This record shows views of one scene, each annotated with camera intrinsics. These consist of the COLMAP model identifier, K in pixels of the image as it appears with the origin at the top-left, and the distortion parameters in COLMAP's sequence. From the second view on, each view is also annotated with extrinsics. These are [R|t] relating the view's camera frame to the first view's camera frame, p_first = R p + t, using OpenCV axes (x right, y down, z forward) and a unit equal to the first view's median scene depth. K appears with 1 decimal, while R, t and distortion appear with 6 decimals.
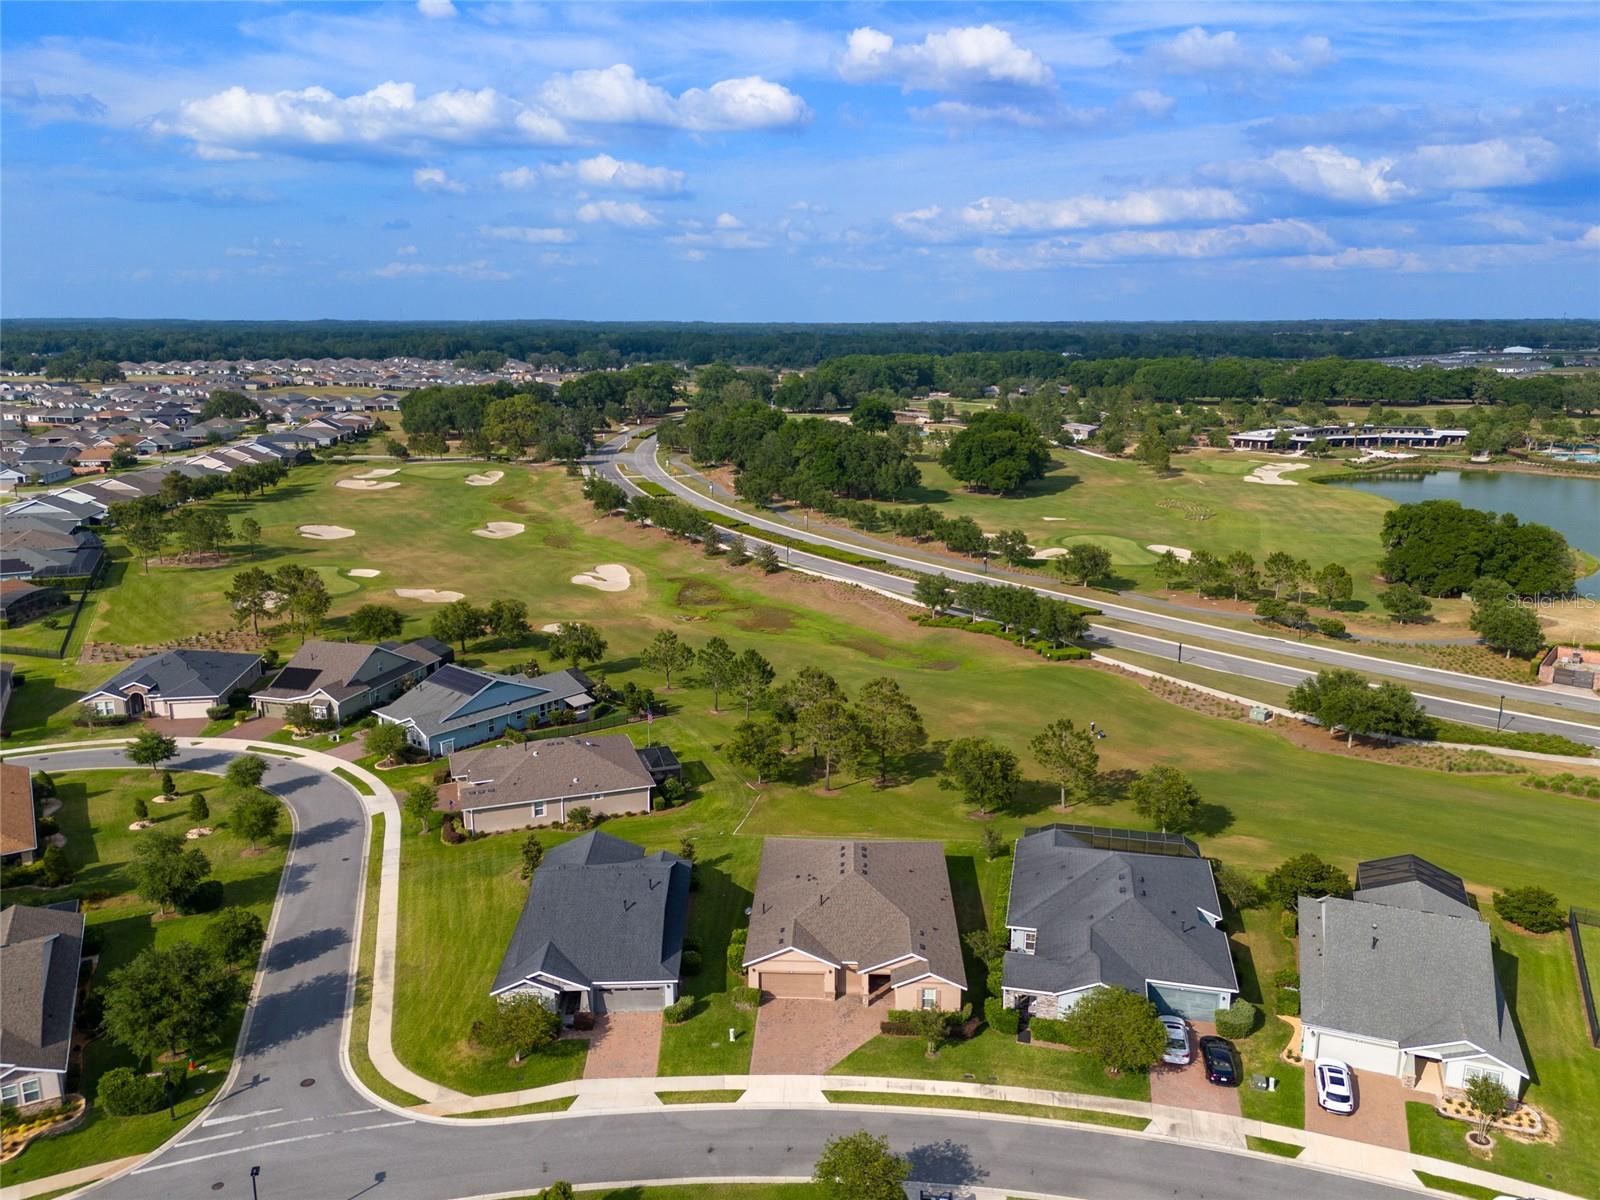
lens RADIAL K [[1188.7, 0, 801.5], [0, 1188.7, 633.7], [0, 0, 1]] dist [0.092019, -0.110970]
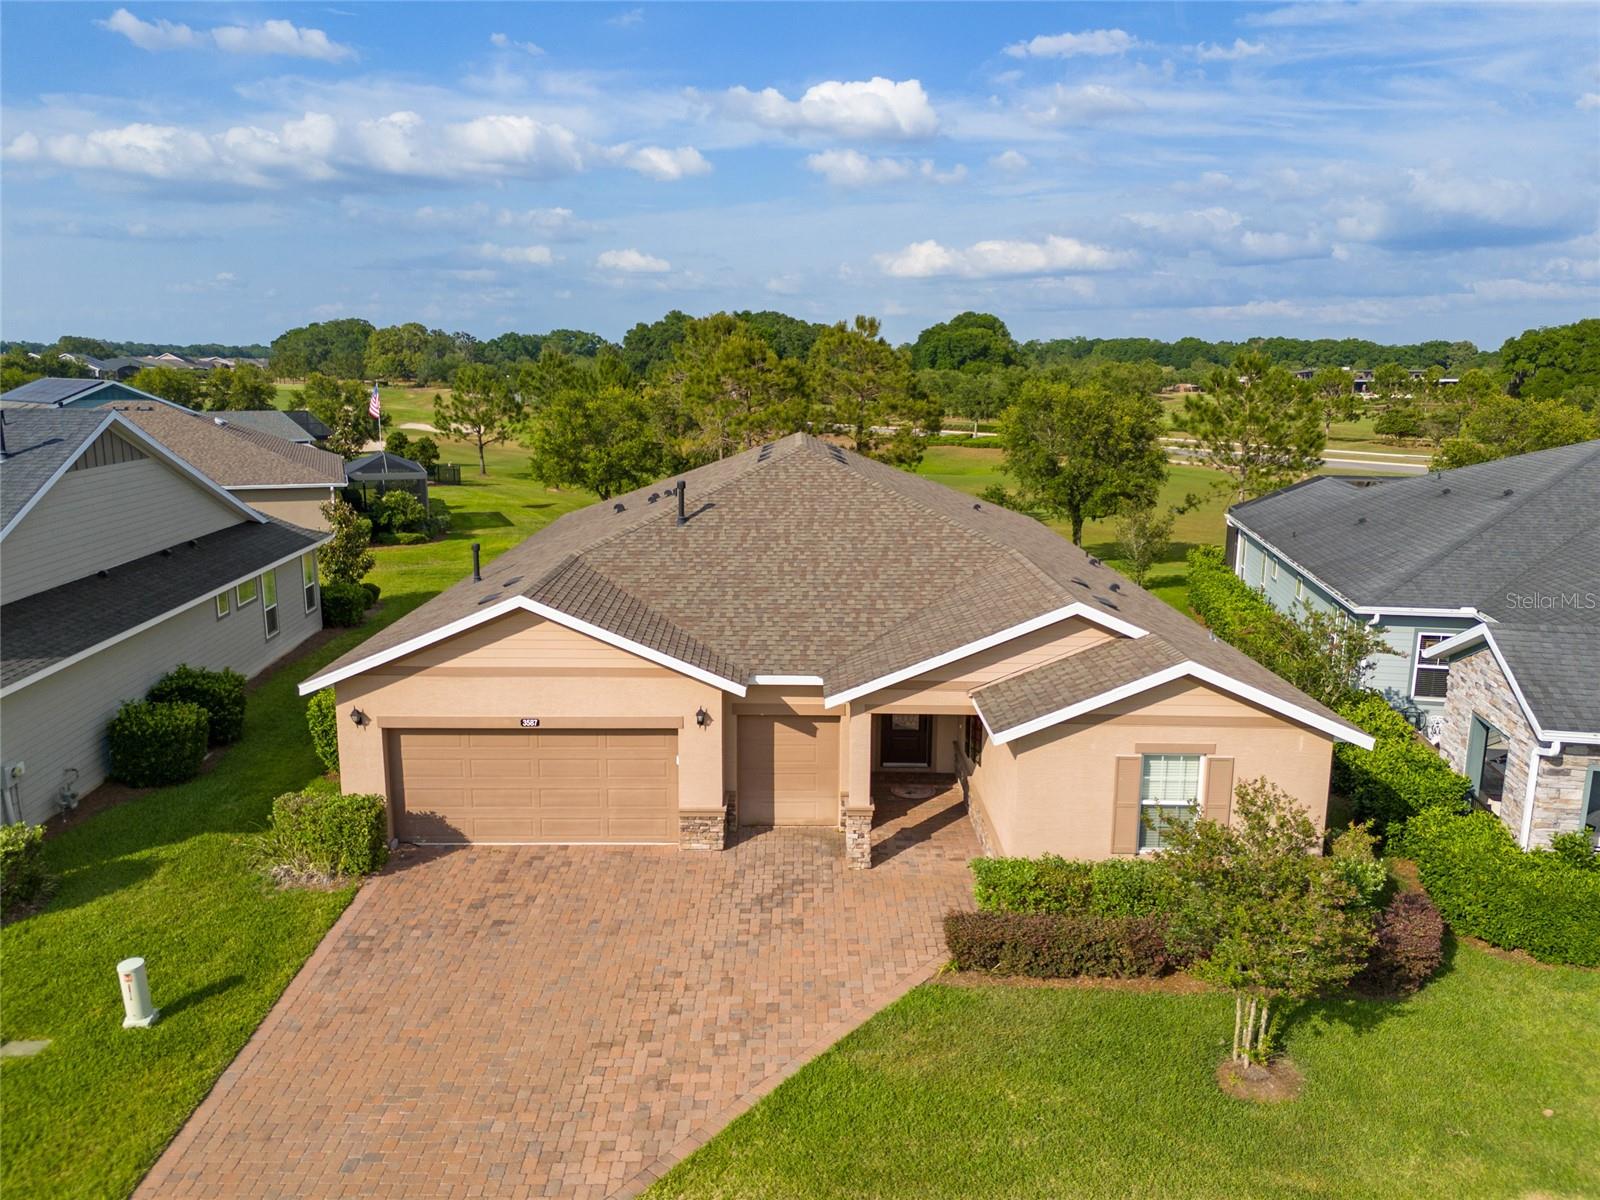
lens RADIAL K [[1177.0, 0, 800.0], [0, 1177.0, 600.0], [0, 0, 1]] dist [0.067490, -0.066830]
pose [[0.998878, -0.001714, 0.047317, 0.021981], [0.004543, 0.998203, -0.059743, 0.187093], [-0.047130, 0.059891, 0.997092, 0.530352]]
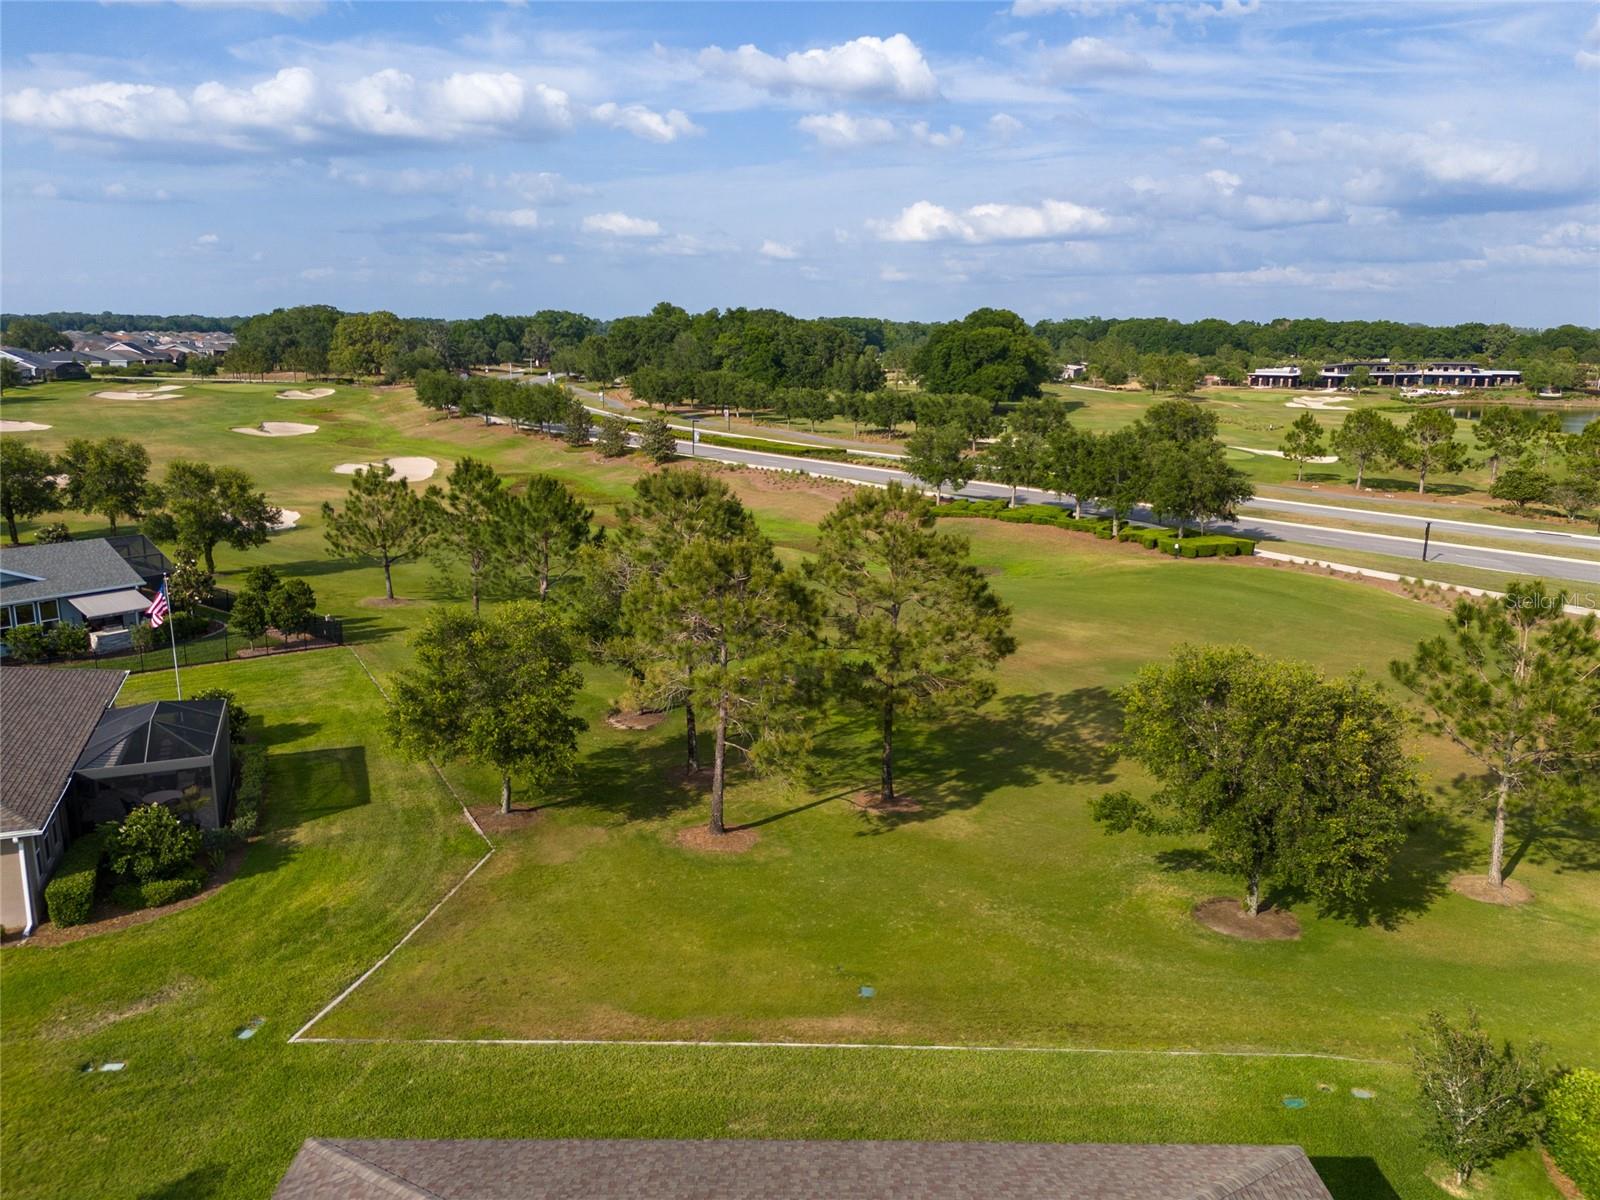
lens RADIAL K [[1192.5, 0, 800.0], [0, 1192.5, 600.0], [0, 0, 1]] dist [0.078096, -0.083391]
pose [[0.998849, -0.001527, 0.047936, 0.028741], [0.003253, 0.999348, -0.035948, 0.082556], [-0.047850, 0.036062, 0.998203, 0.688965]]
